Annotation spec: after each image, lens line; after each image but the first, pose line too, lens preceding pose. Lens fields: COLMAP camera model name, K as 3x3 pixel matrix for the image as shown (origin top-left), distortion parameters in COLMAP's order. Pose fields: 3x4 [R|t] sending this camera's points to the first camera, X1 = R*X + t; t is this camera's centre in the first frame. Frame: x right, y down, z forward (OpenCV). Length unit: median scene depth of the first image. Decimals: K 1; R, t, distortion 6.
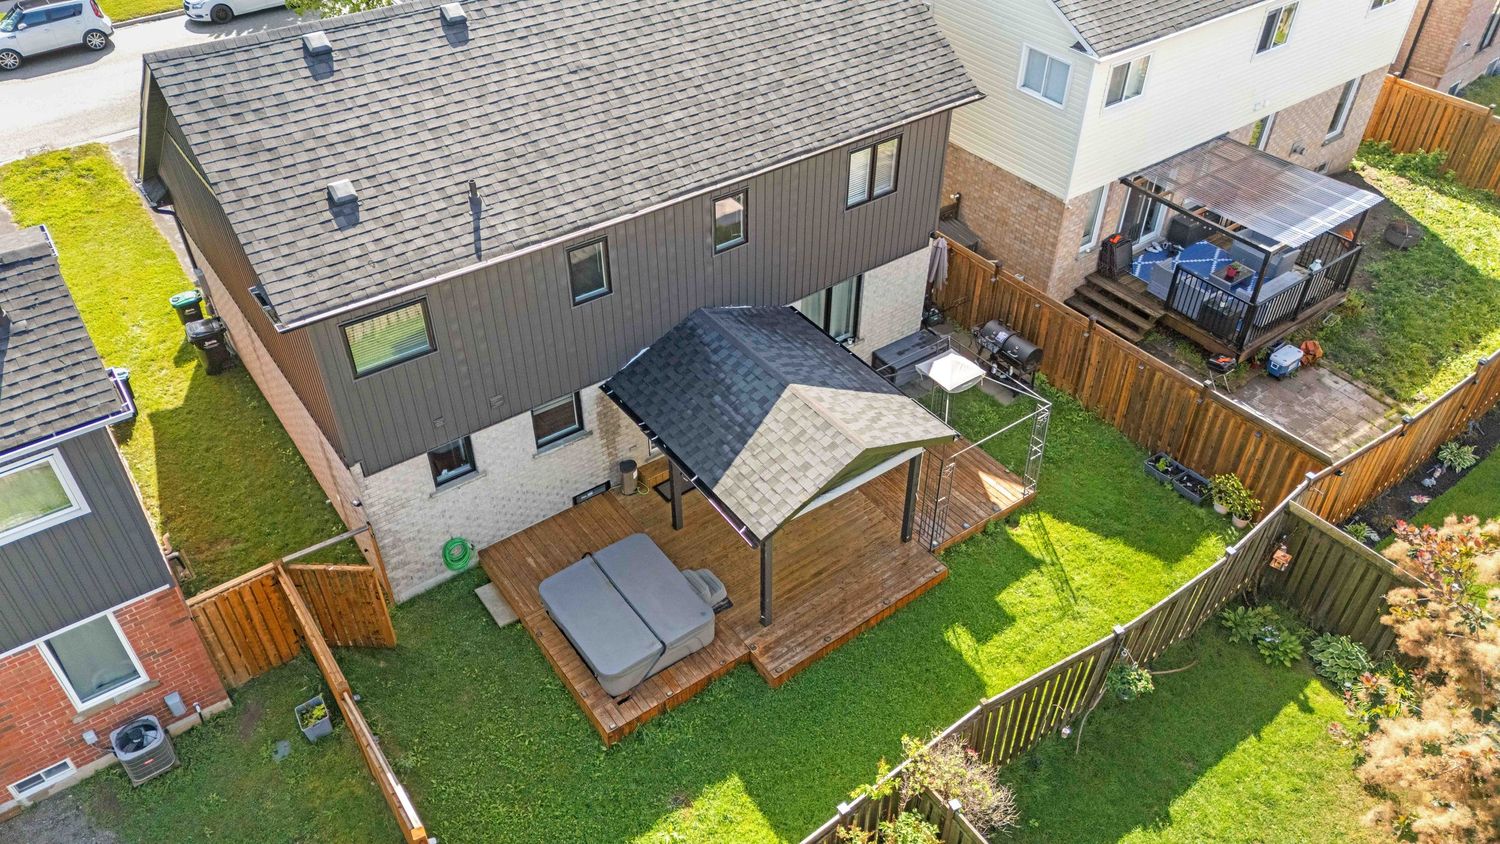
lens RADIAL K [[1101.6, 0, 753.4], [0, 1101.6, 426.2], [0, 0, 1]] dist [0.064113, -0.062269]
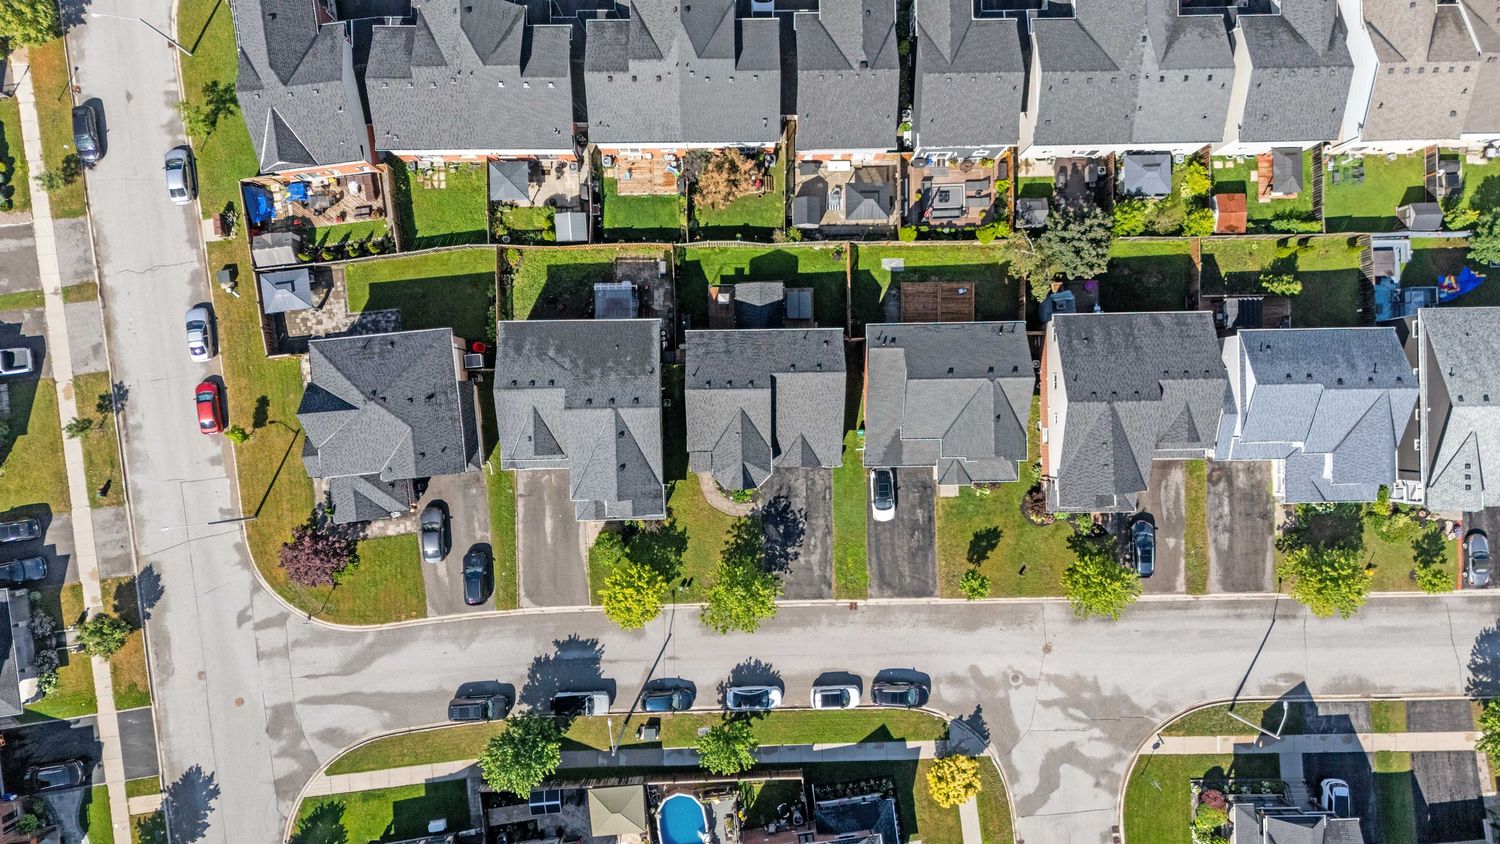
lens RADIAL K [[1101.6, 0, 771.5], [0, 1101.6, 421.2], [0, 0, 1]] dist [0.064113, -0.062269]
pose [[-0.816182, -0.577700, -0.010435, -0.276741], [0.359997, -0.522569, 0.772867, -4.339798], [-0.451939, 0.627044, 0.634482, -1.993373]]
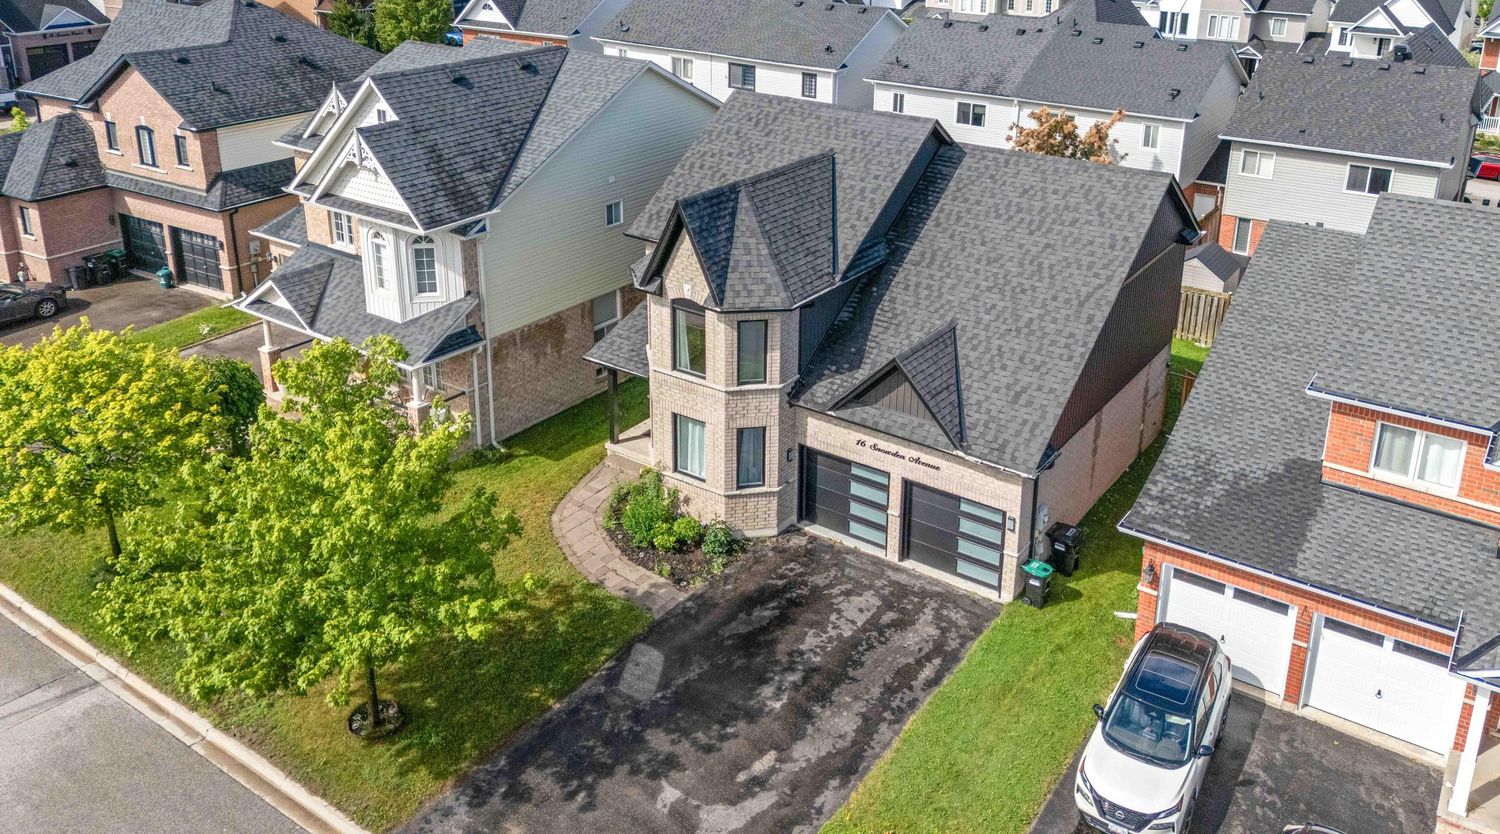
lens RADIAL K [[1161.8, 0, 809.5], [0, 1161.8, 283.1], [0, 0, 1]] dist [0.059240, -0.038859]
pose [[-0.349791, -0.318866, 0.880892, -1.793056], [0.583072, 0.661874, 0.471116, -1.264524], [-0.733262, 0.678416, -0.045596, 1.414406]]
